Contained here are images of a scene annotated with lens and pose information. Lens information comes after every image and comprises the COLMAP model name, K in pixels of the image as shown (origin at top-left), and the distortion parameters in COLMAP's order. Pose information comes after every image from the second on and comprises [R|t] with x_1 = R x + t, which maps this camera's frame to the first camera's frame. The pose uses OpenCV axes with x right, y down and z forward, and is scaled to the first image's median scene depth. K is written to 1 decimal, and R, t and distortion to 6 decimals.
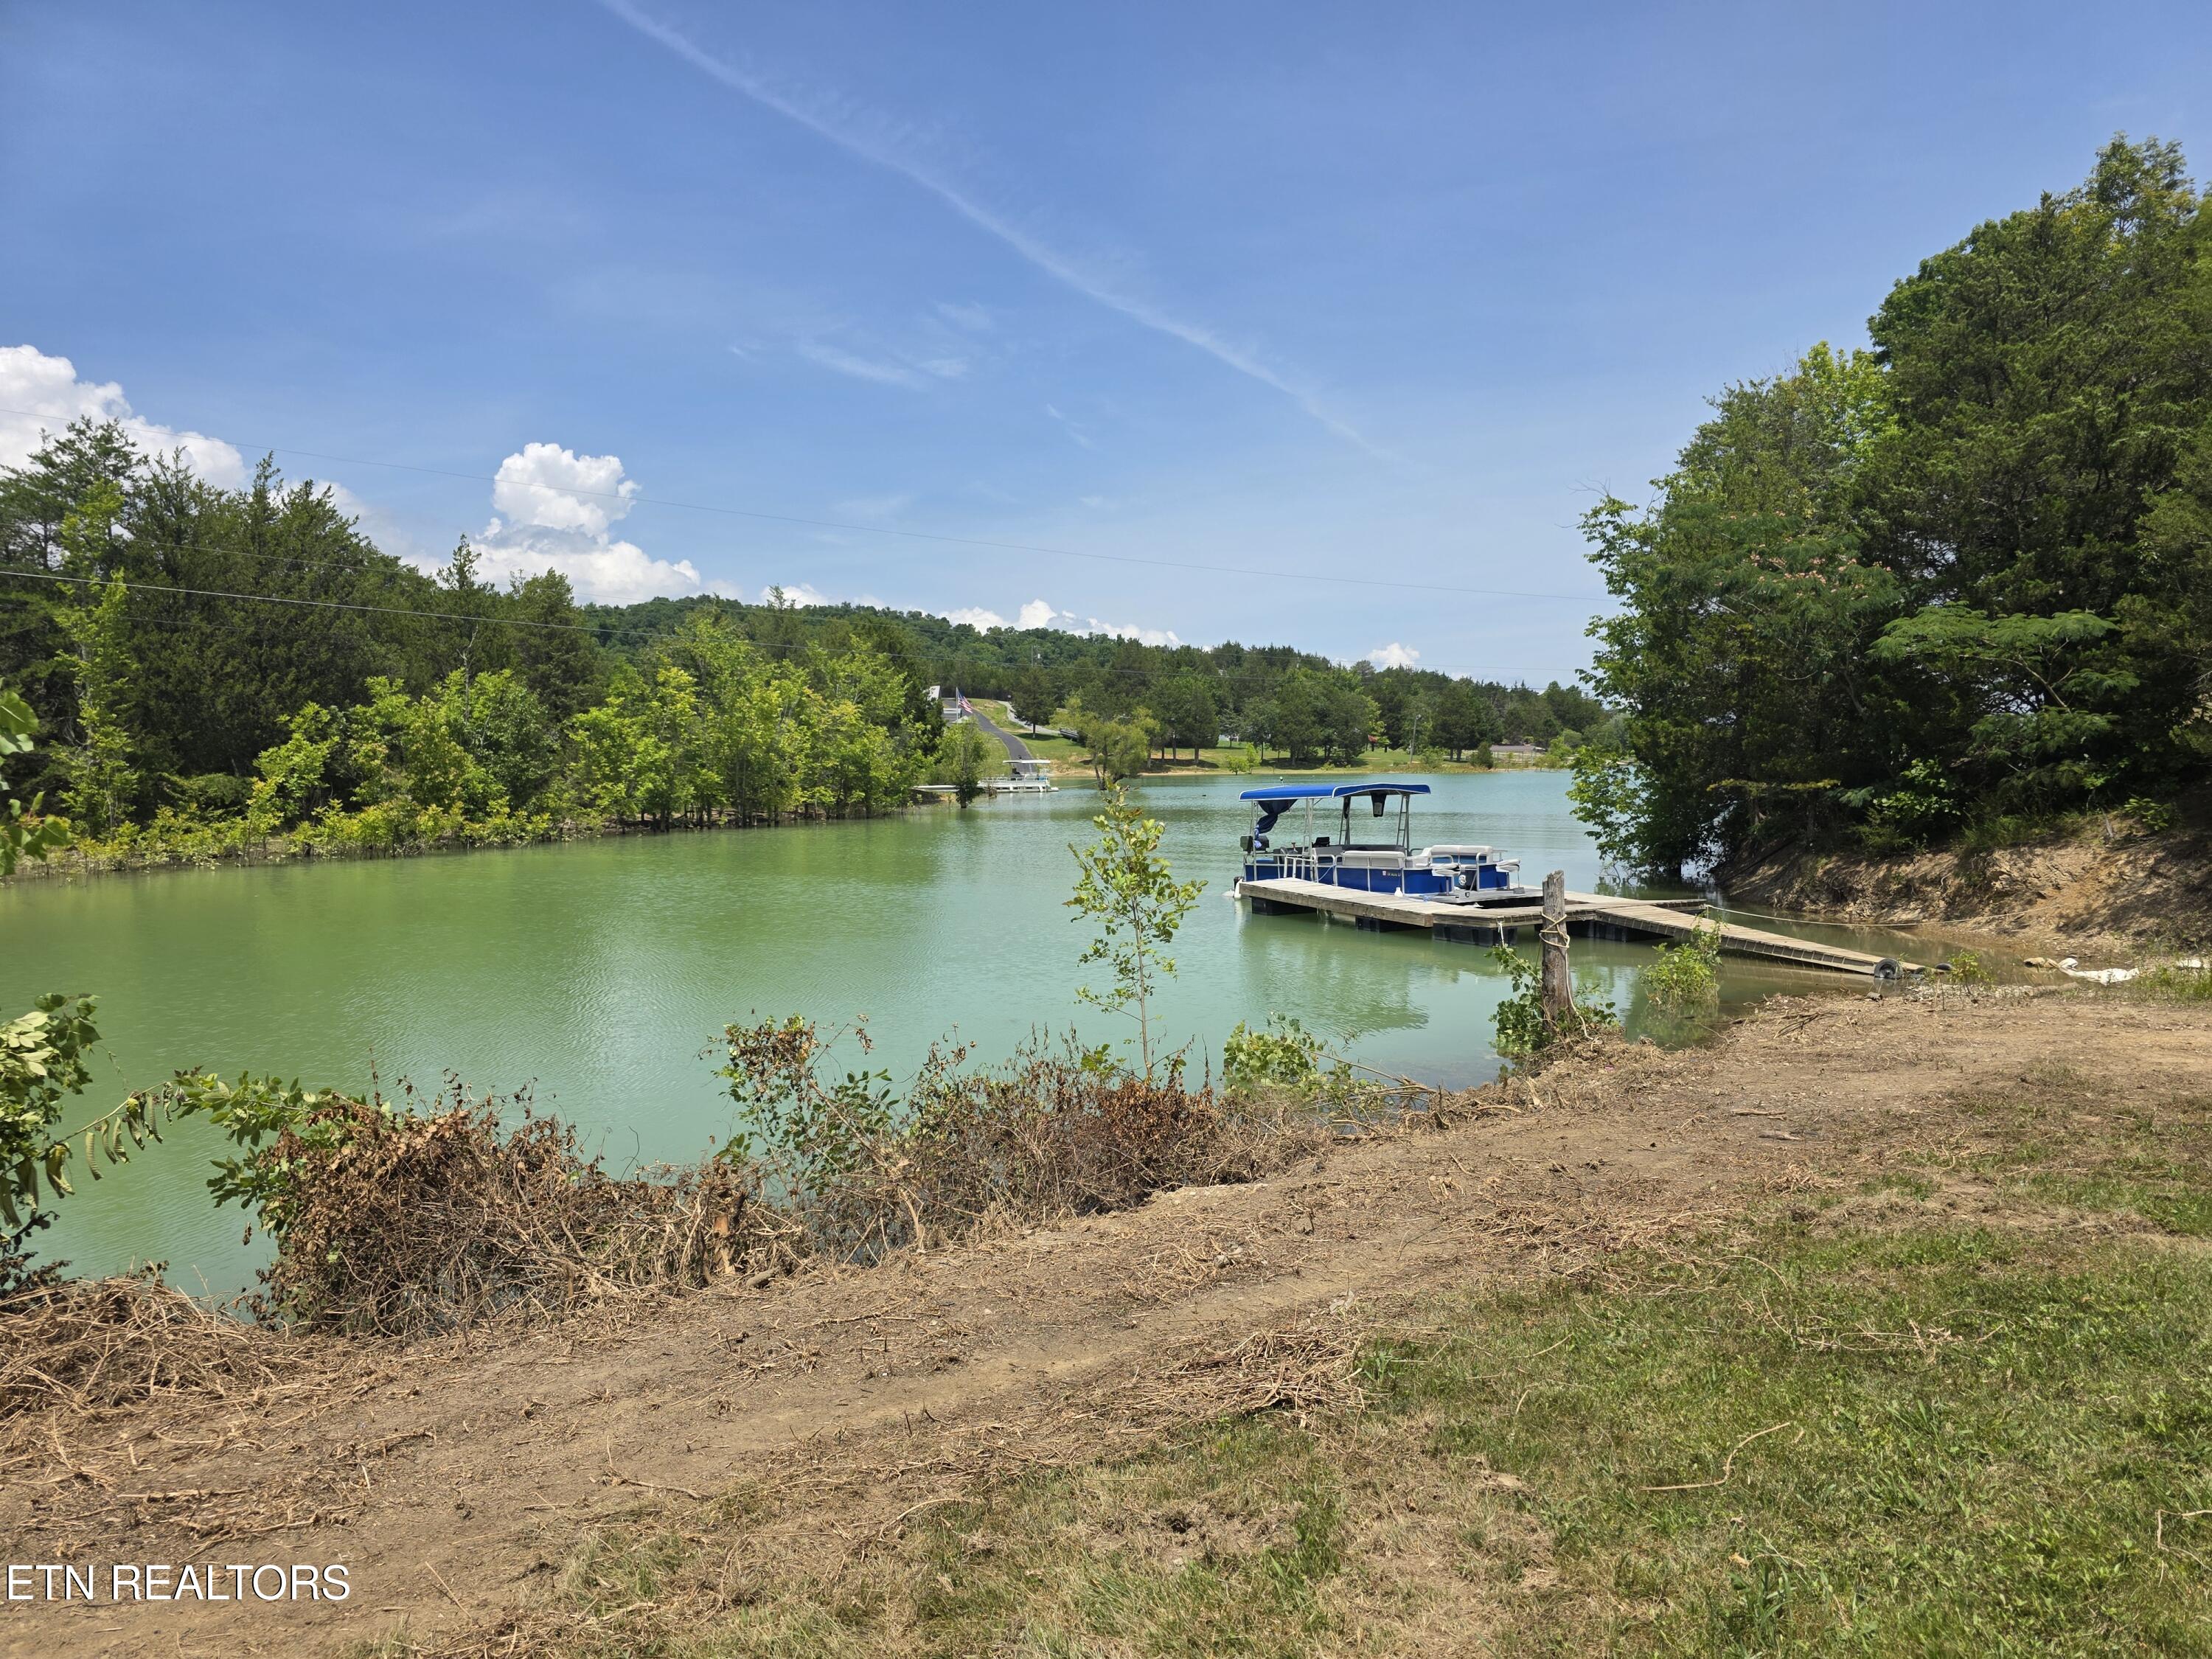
lens RADIAL K [[1476.4, 0, 1075.1], [0, 1476.4, 873.6], [0, 0, 1]] dist [0.009596, -0.033568]
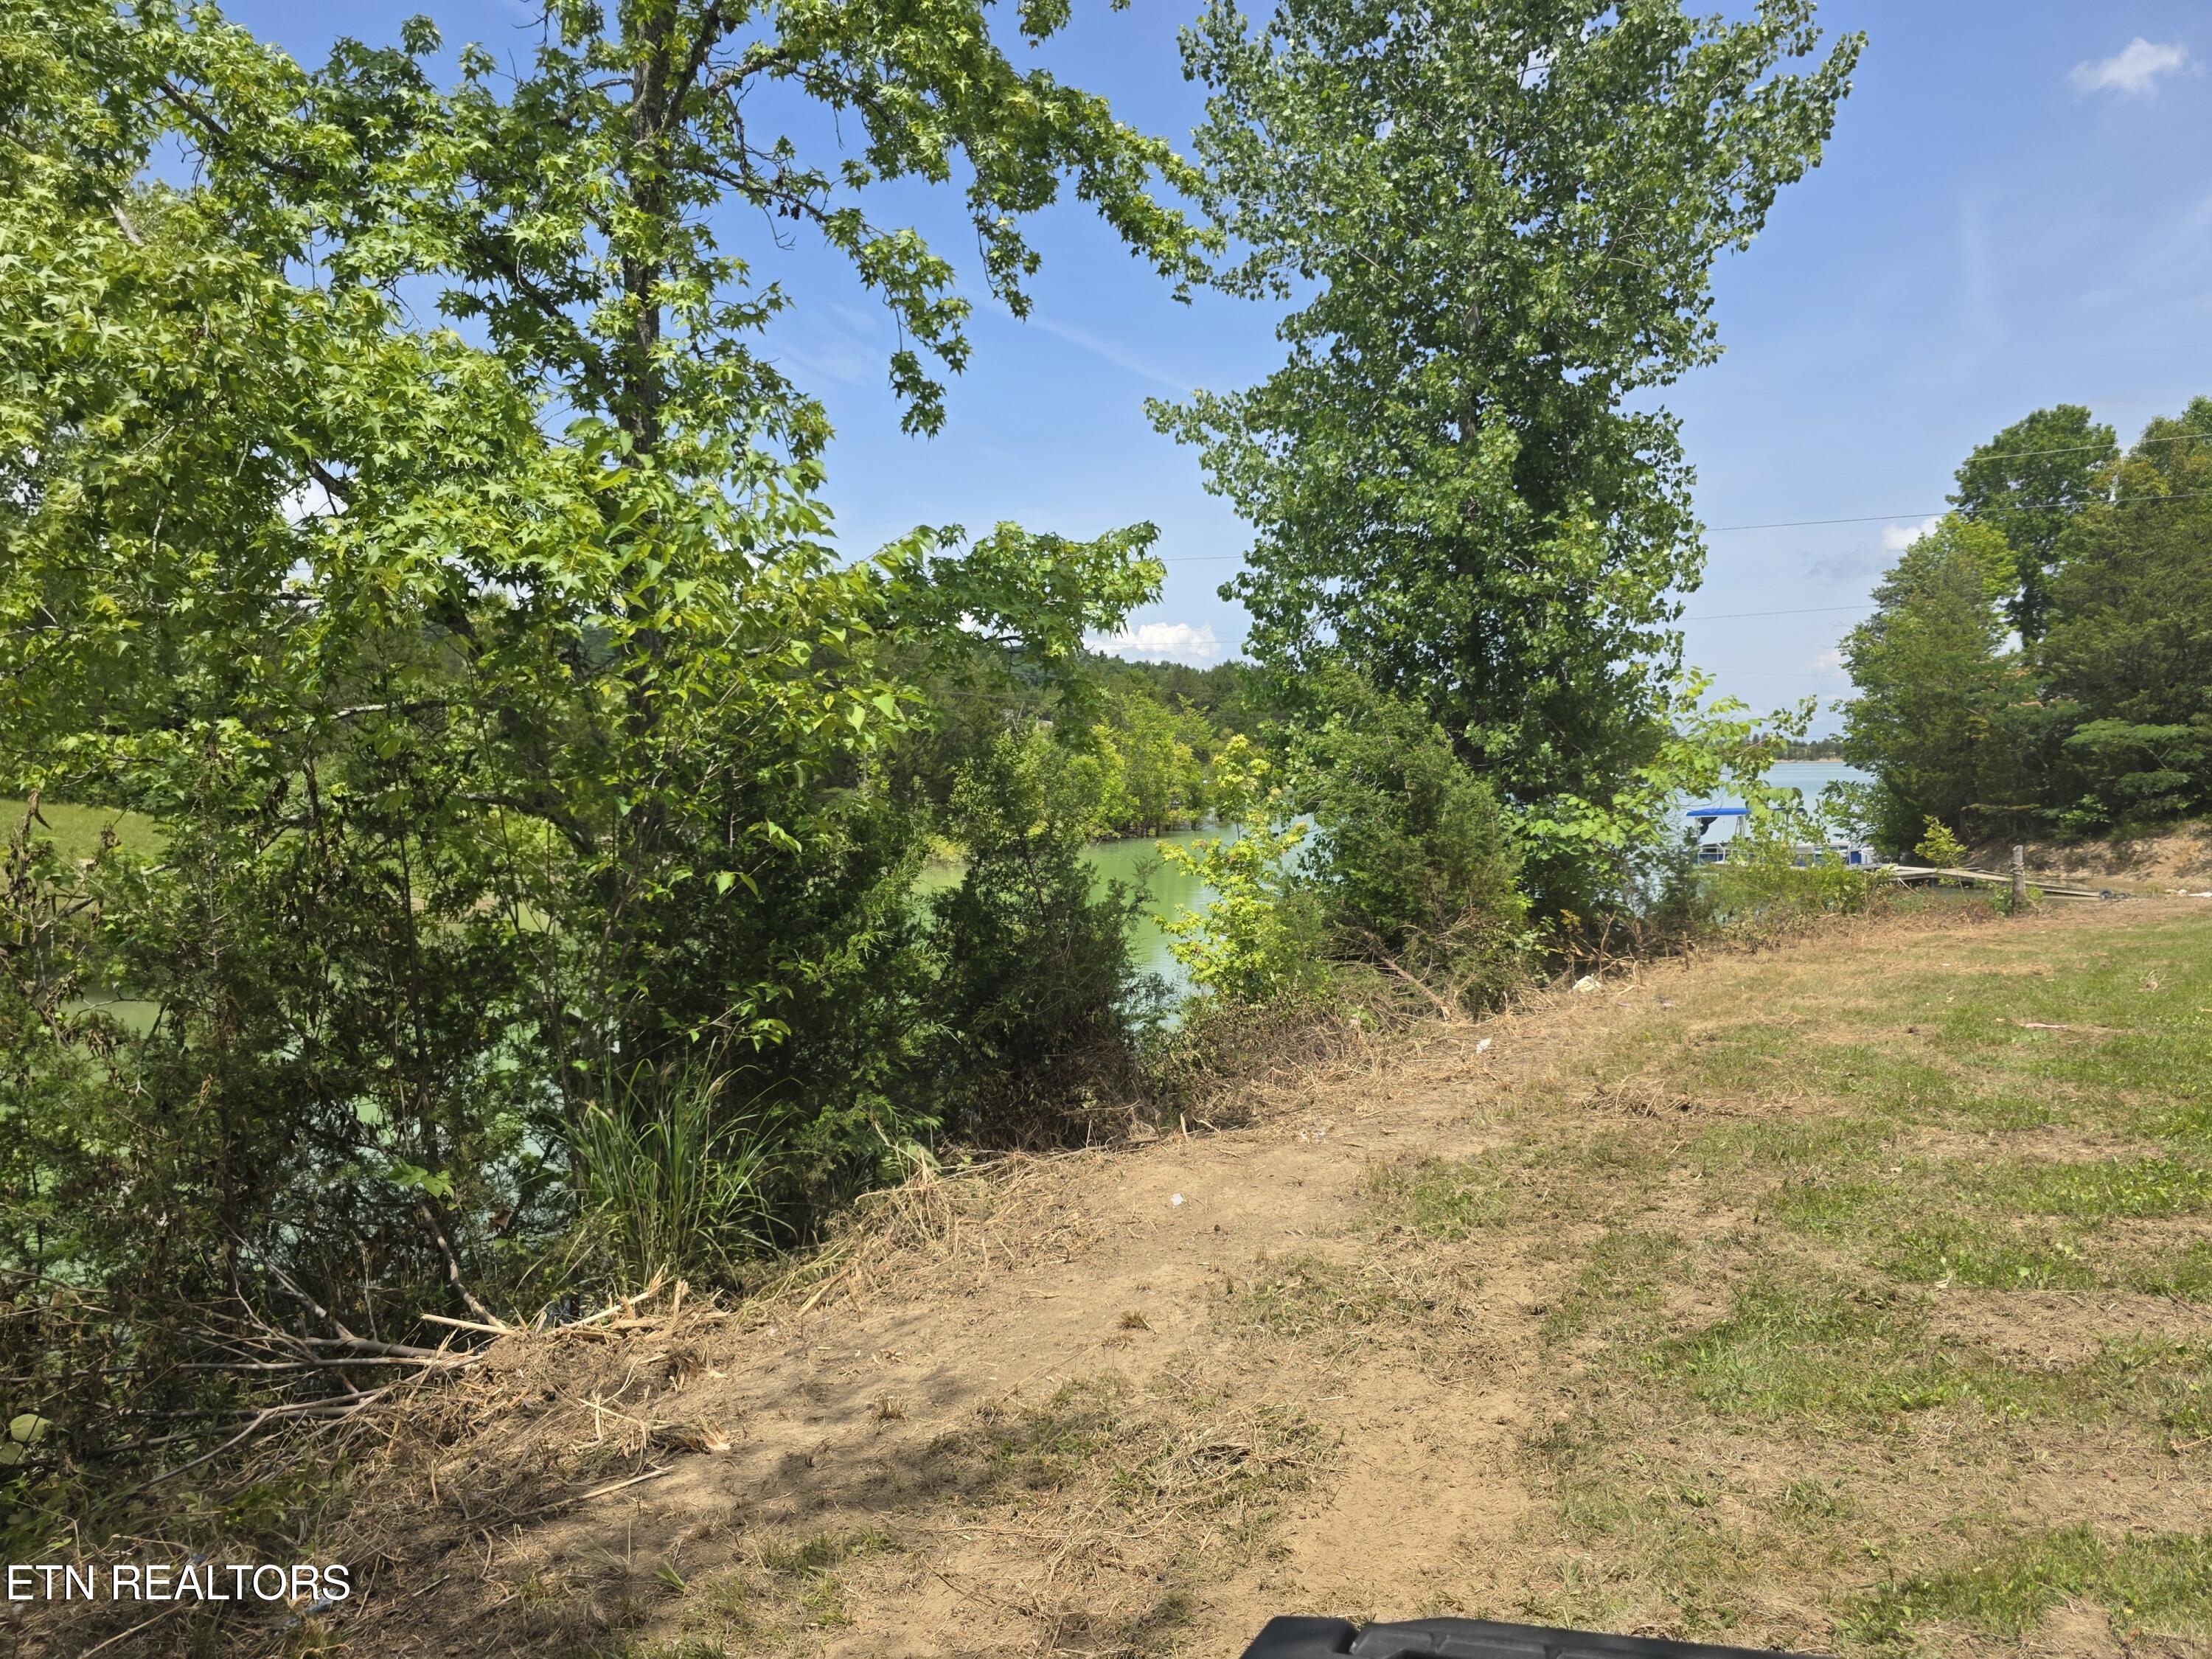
lens RADIAL K [[1476.4, 0, 1084.8], [0, 1476.4, 845.3], [0, 0, 1]] dist [0.009596, -0.033568]
pose [[0.999499, -0.004912, 0.031273, -0.837533], [0.005706, 0.999662, -0.025358, 0.033412], [-0.031138, 0.025524, 0.999189, -0.927787]]
